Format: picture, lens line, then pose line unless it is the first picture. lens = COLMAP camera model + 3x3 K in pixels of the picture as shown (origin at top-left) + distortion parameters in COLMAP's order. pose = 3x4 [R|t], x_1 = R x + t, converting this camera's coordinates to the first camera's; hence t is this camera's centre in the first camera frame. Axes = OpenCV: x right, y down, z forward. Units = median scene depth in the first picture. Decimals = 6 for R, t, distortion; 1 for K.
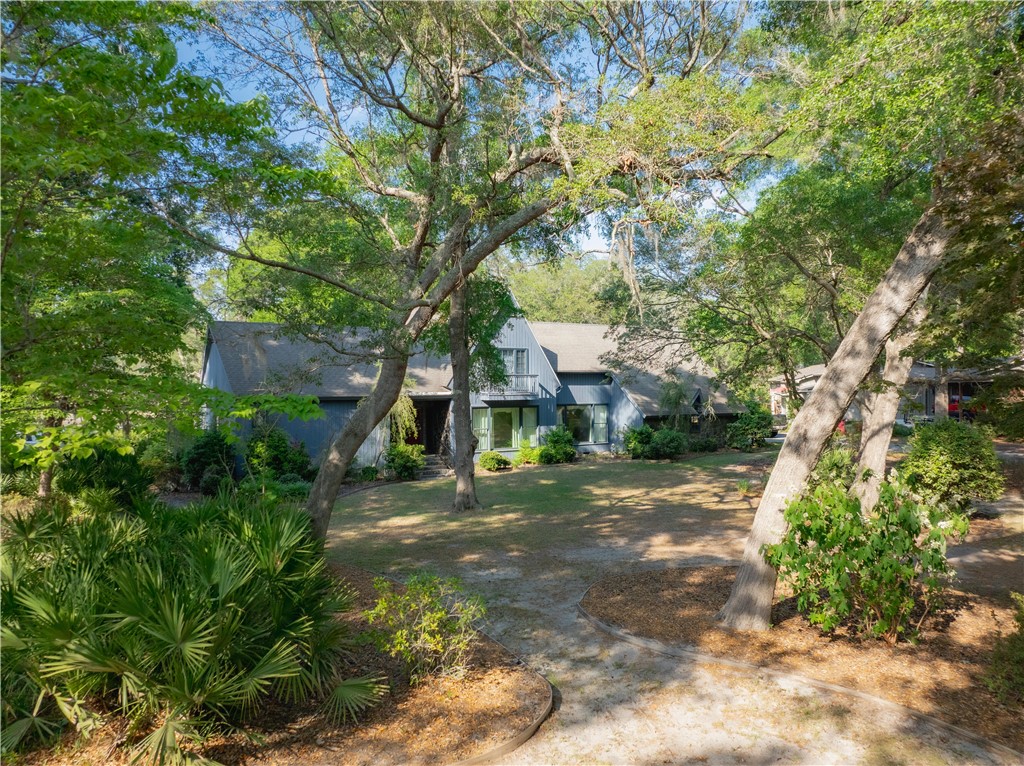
lens RADIAL K [[721.9, 0, 516.8], [0, 721.9, 384.6], [0, 0, 1]] dist [-0.046423, 0.002460]
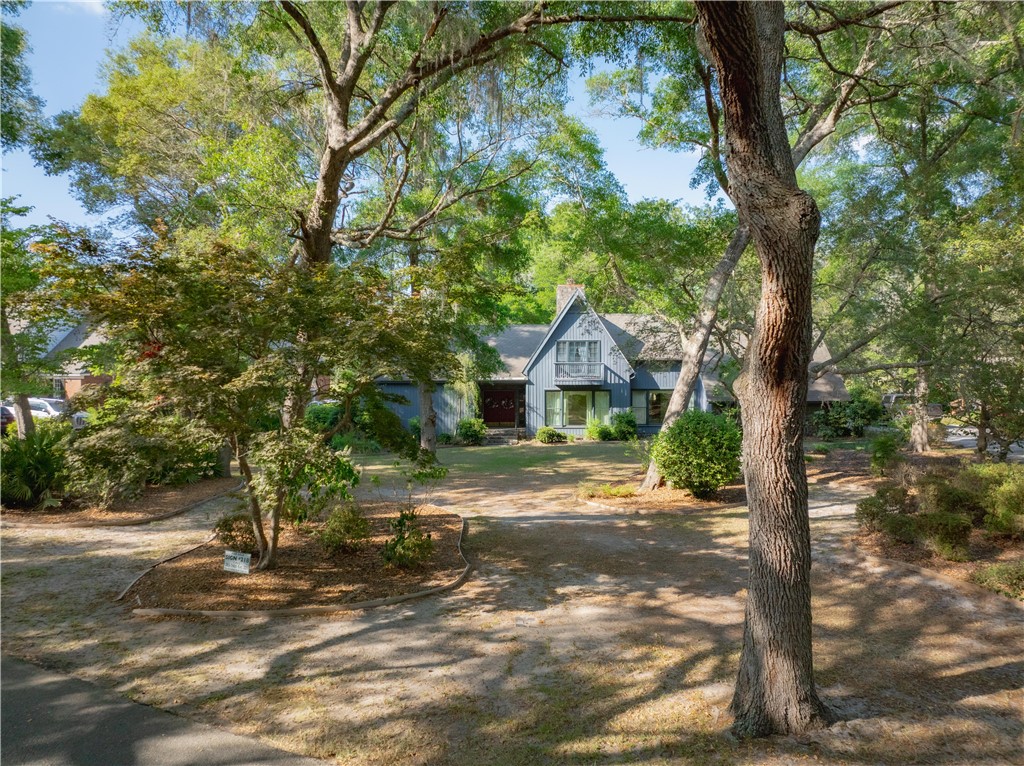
lens RADIAL K [[721.9, 0, 516.8], [0, 721.9, 384.6], [0, 0, 1]] dist [-0.046423, 0.002460]
pose [[0.858035, 0.015772, -0.513349, 0.496701], [0.001898, 0.999424, 0.033878, -0.018487], [0.513588, -0.030043, 0.857511, -0.061221]]
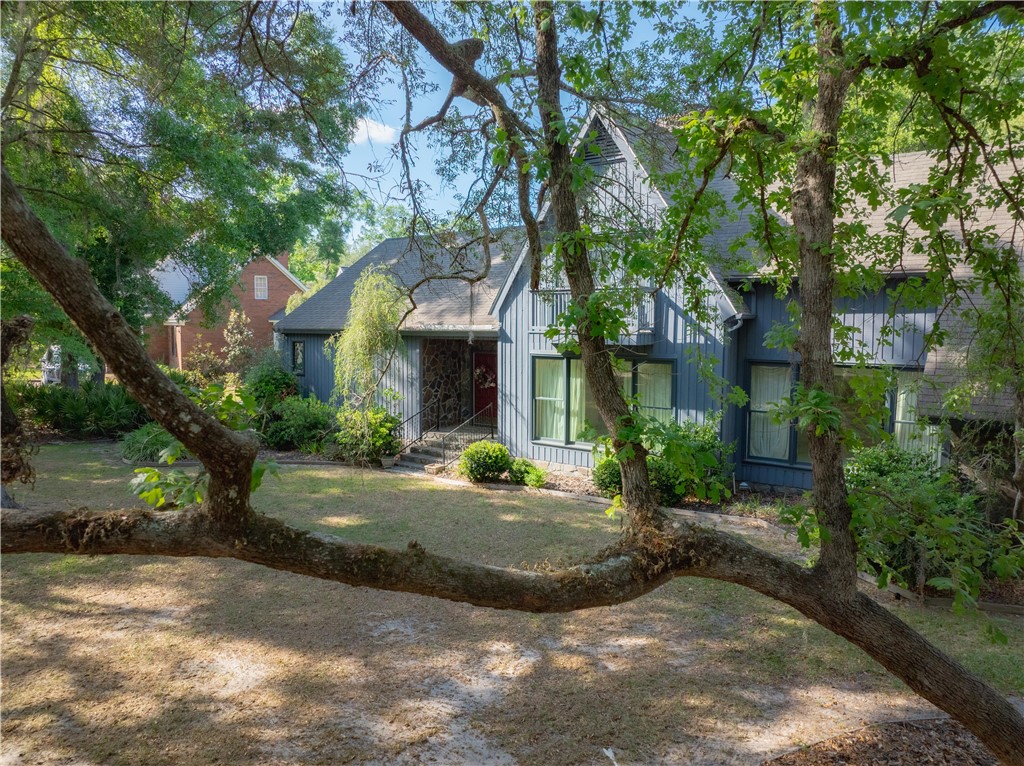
lens RADIAL K [[723.8, 0, 512.0], [0, 723.8, 383.0], [0, 0, 1]] dist [-0.019225, -0.029538]
pose [[0.365166, 0.083535, -0.927187, 0.399975], [-0.008165, 0.996215, 0.086538, 0.005963], [0.930907, -0.024030, 0.364466, 0.762068]]
